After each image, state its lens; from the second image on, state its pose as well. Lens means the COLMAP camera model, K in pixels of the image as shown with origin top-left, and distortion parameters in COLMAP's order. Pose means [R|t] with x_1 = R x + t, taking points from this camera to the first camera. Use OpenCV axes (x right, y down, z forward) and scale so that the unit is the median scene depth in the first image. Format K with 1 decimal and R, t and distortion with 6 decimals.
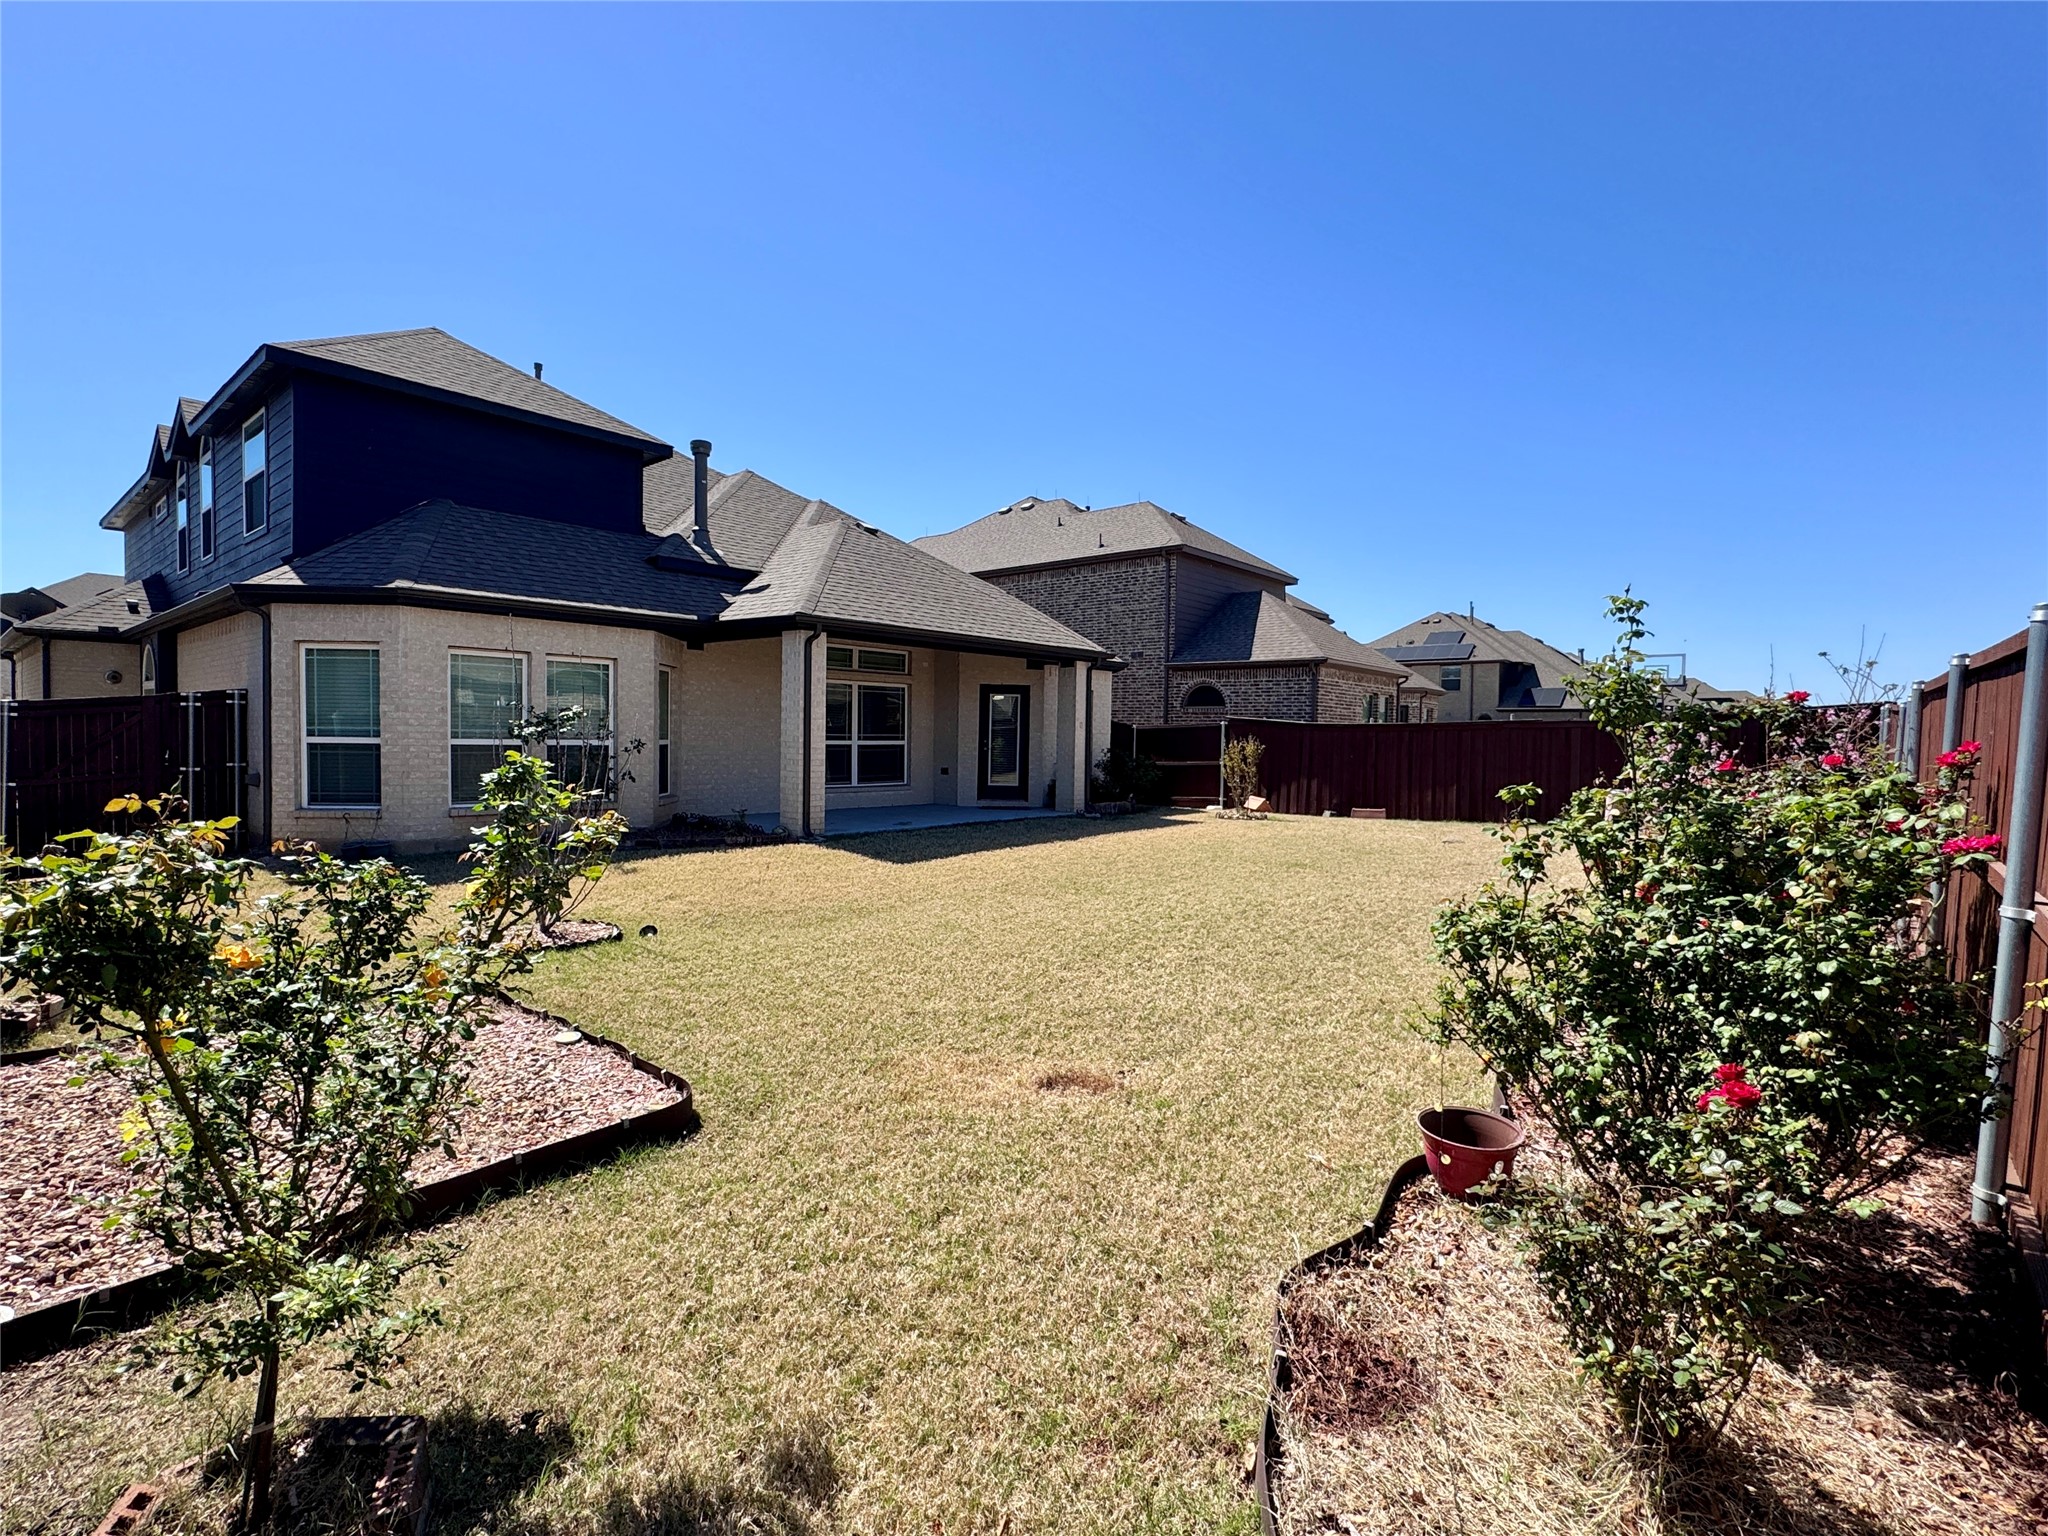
lens RADIAL K [[931.4, 0, 1024.0], [0, 931.4, 768.0], [0, 0, 1]] dist [0.000225, 0.000011]
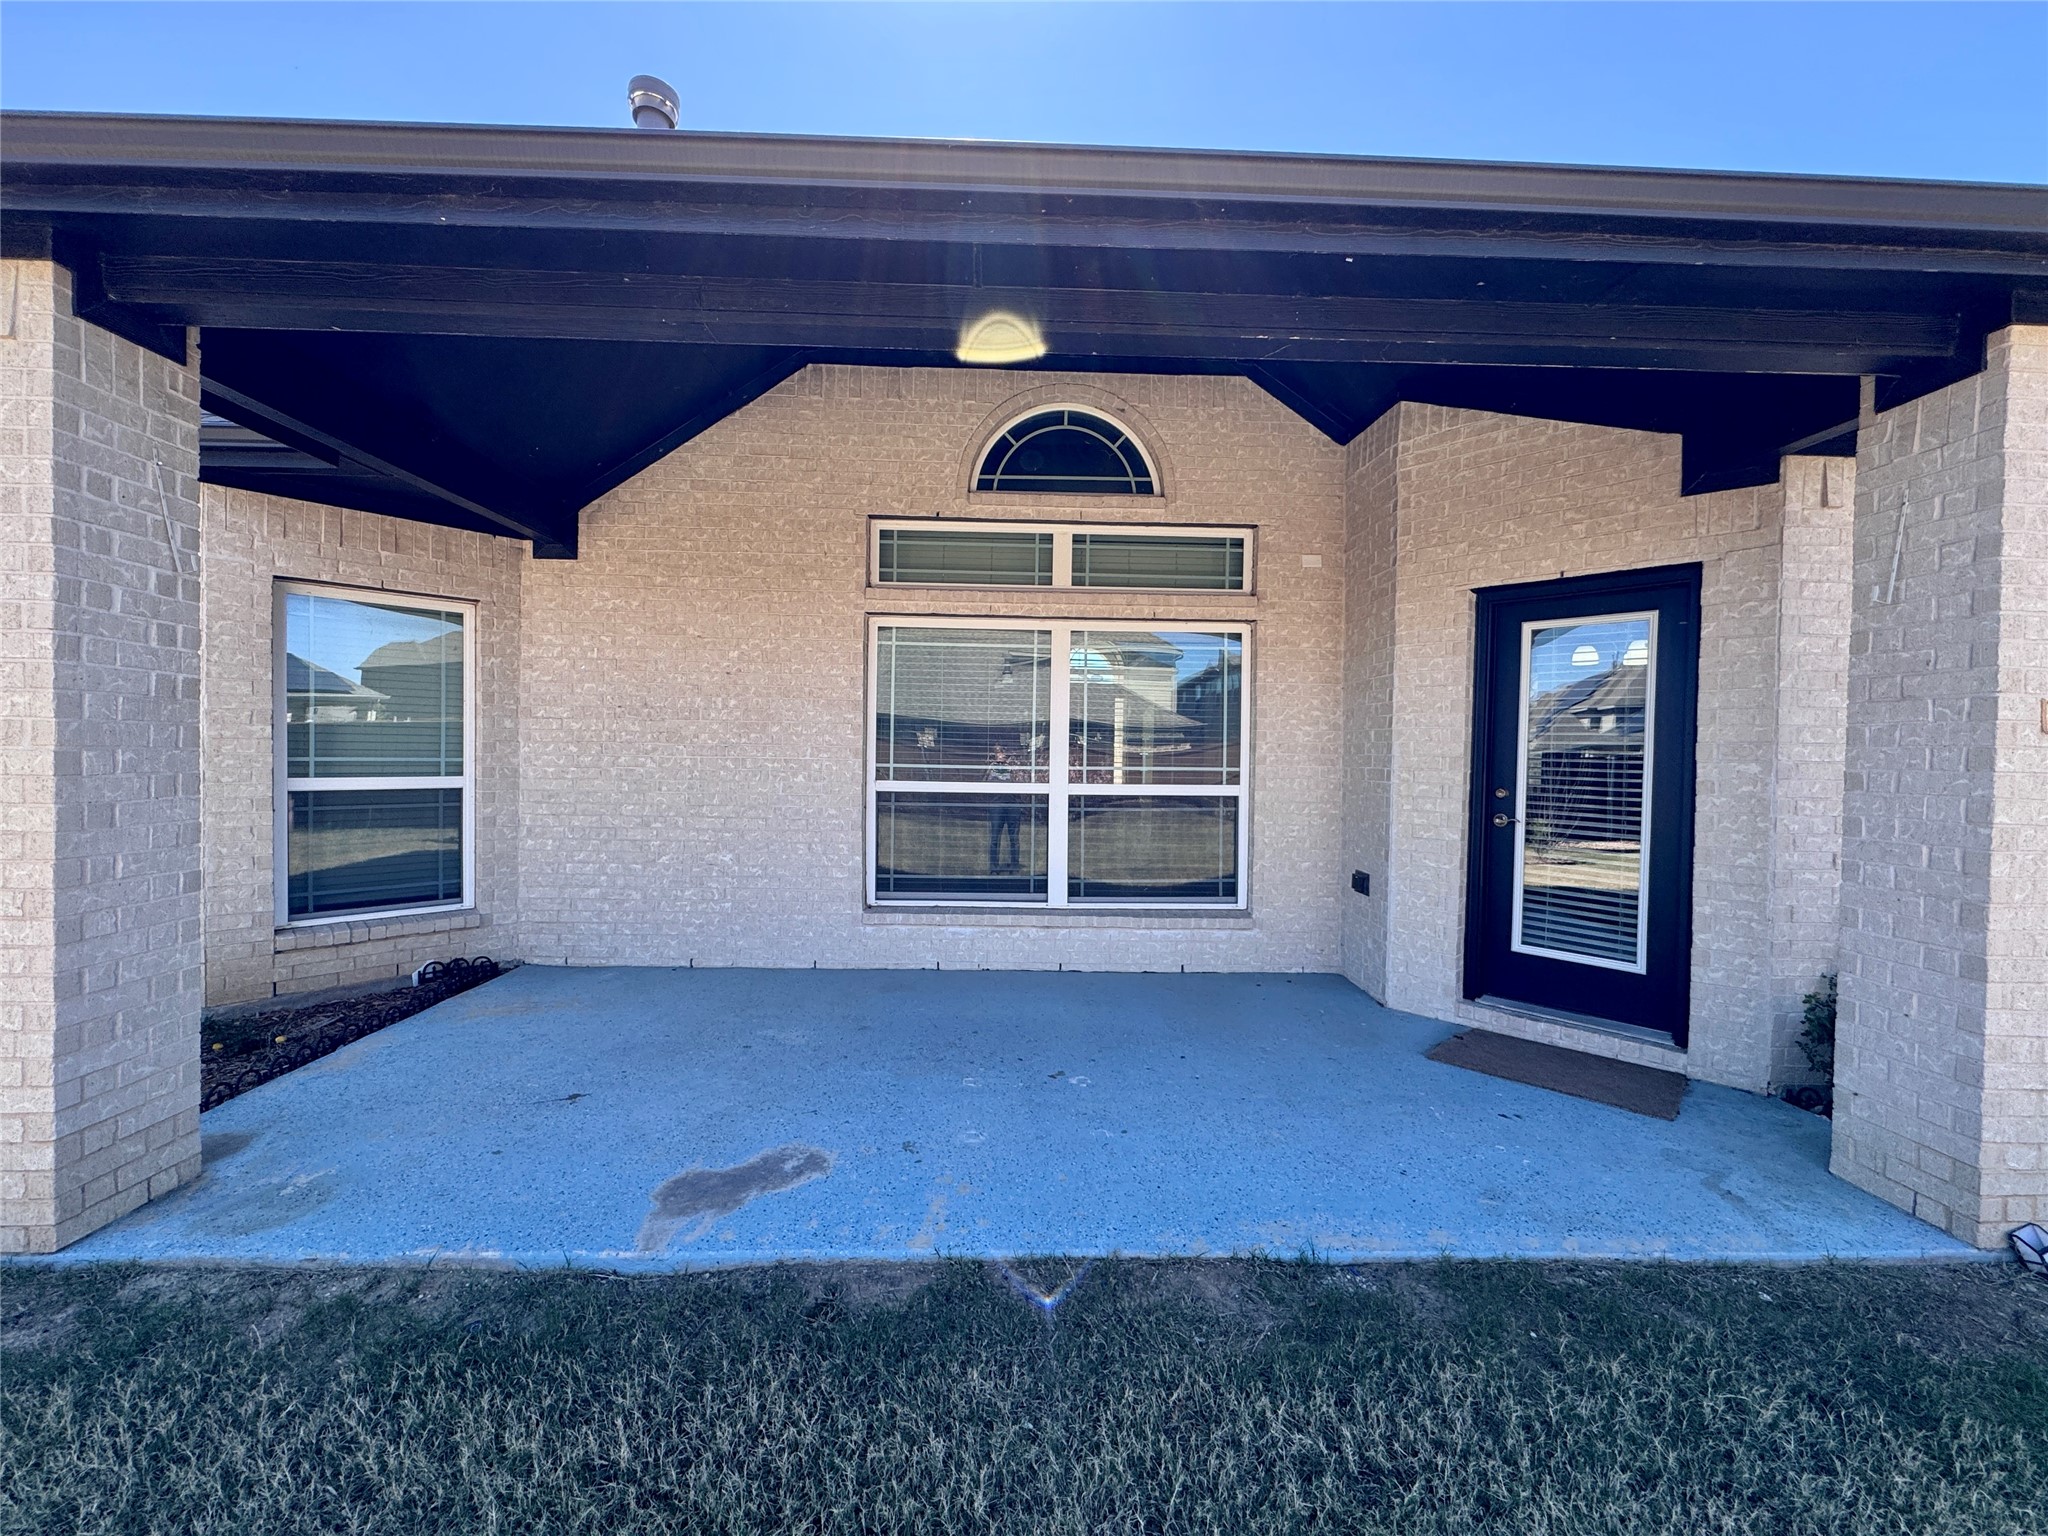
lens RADIAL K [[822.6, 0, 1029.8], [0, 822.6, 764.5], [0, 0, 1]] dist [-0.003347, 0.000236]
pose [[0.670416, 0.000375, -0.741985, 0.047101], [-0.030297, 0.999180, -0.026871, -0.026284], [0.741367, 0.040495, 0.669877, 0.736724]]
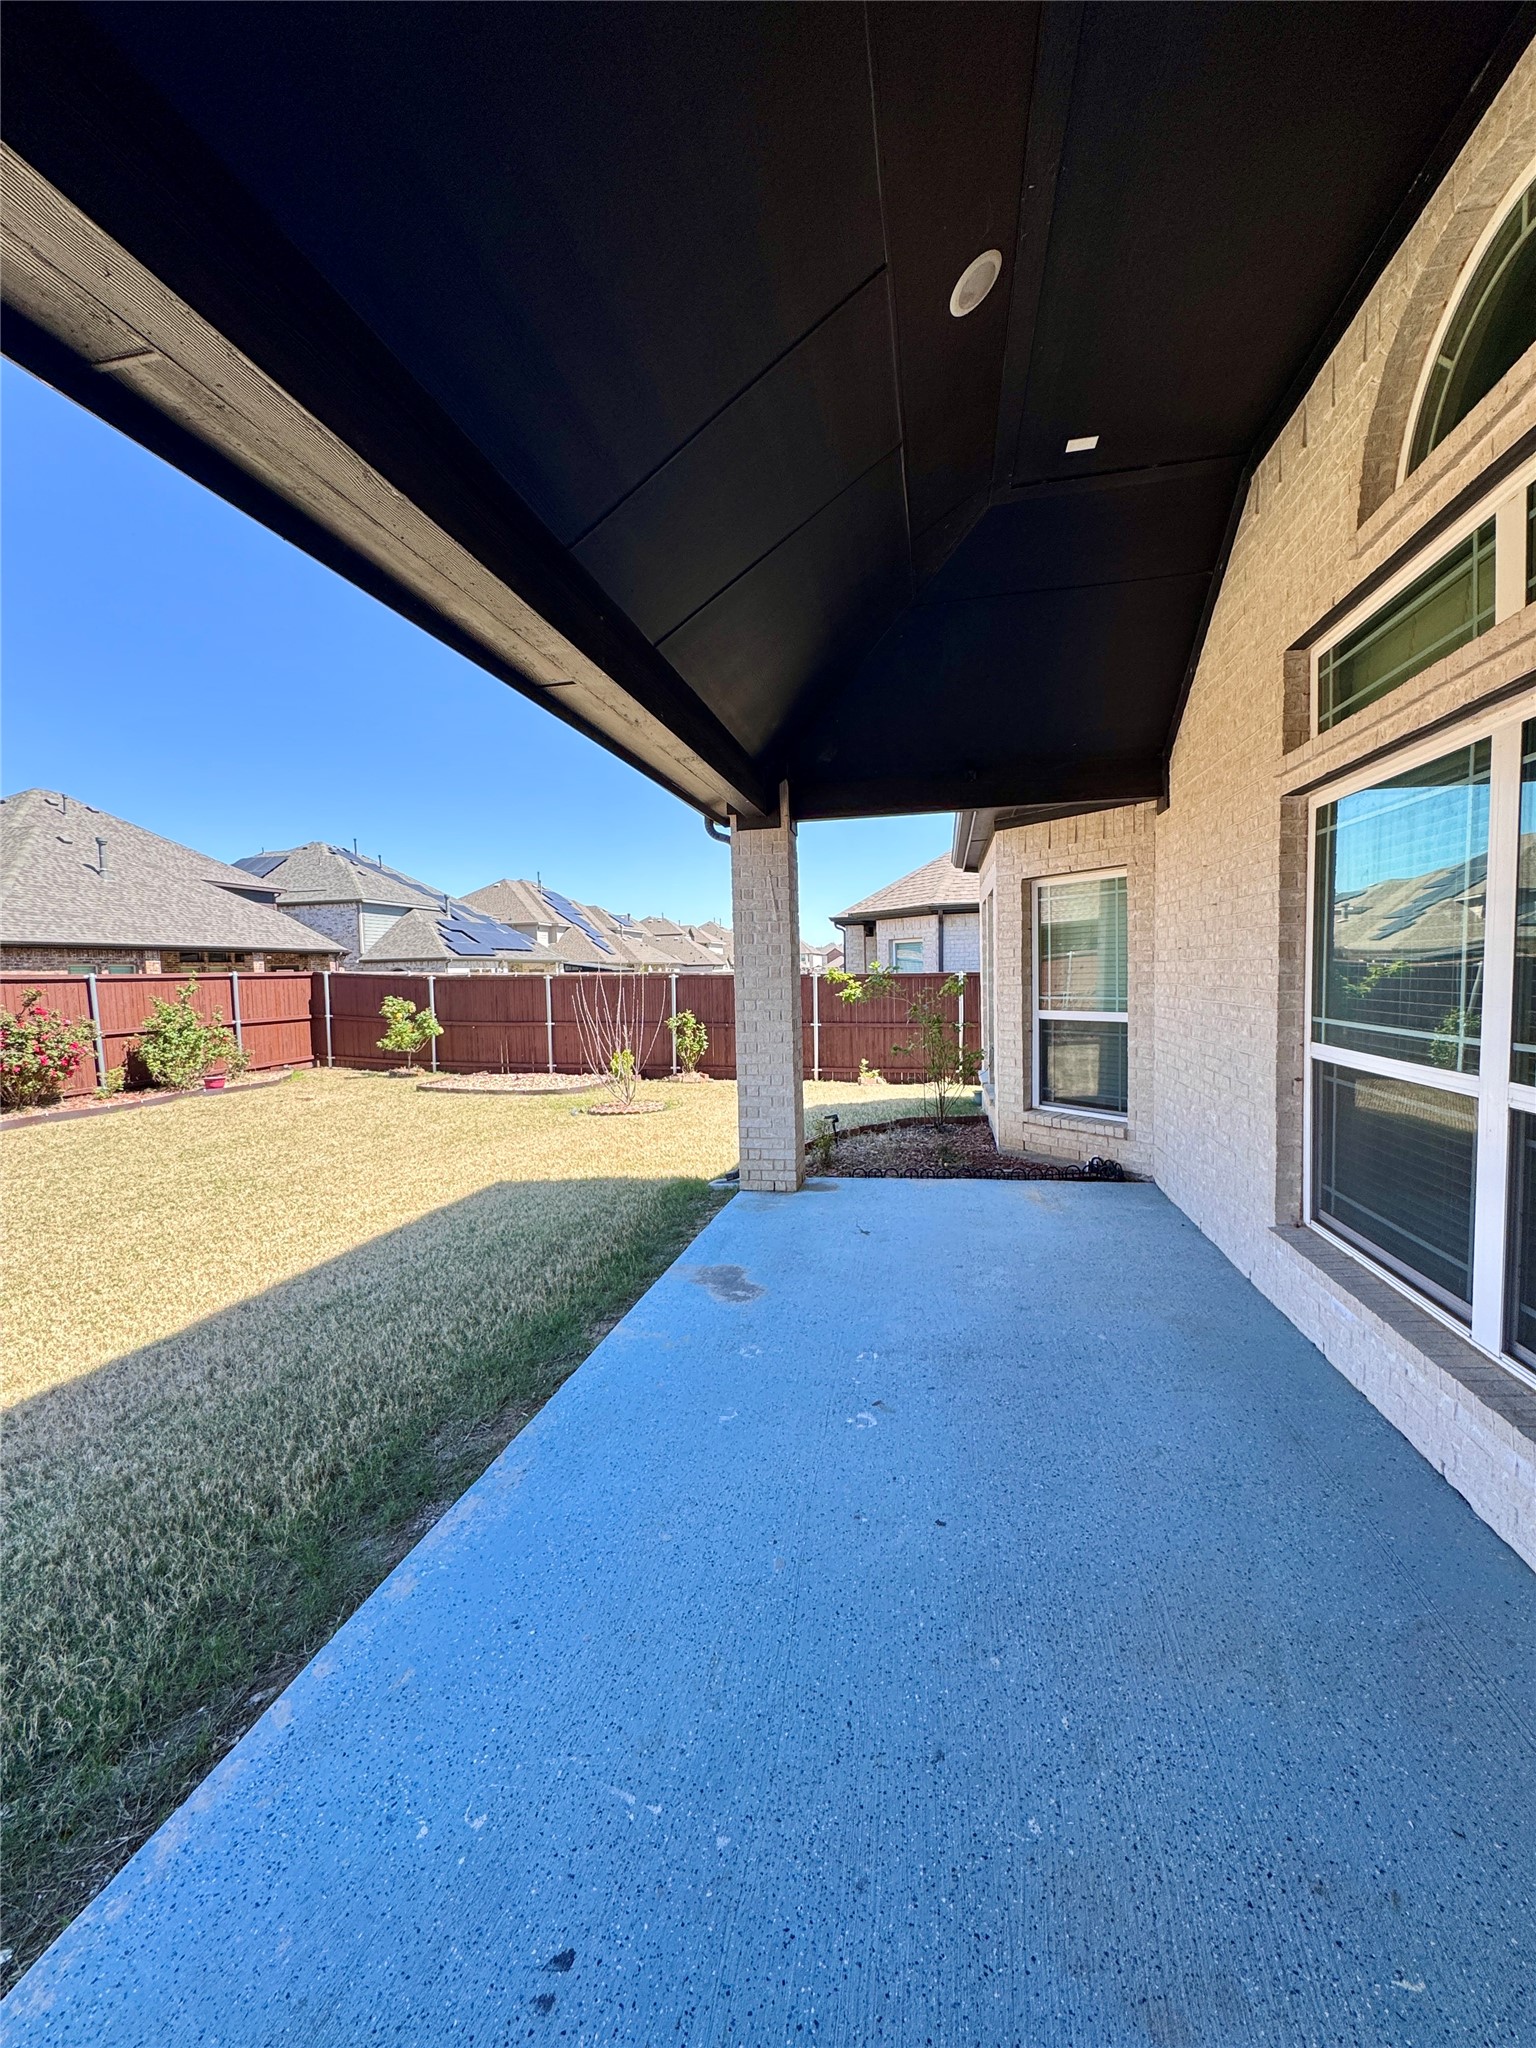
lens RADIAL K [[822.6, 0, 768.0], [0, 822.6, 1024.0], [0, 0, 1]] dist [-0.003347, 0.000236]
pose [[-0.880507, 0.027159, -0.473255, -0.002716], [-0.016585, 0.995981, 0.088014, -0.047029], [0.473744, 0.085346, -0.876518, 1.013104]]
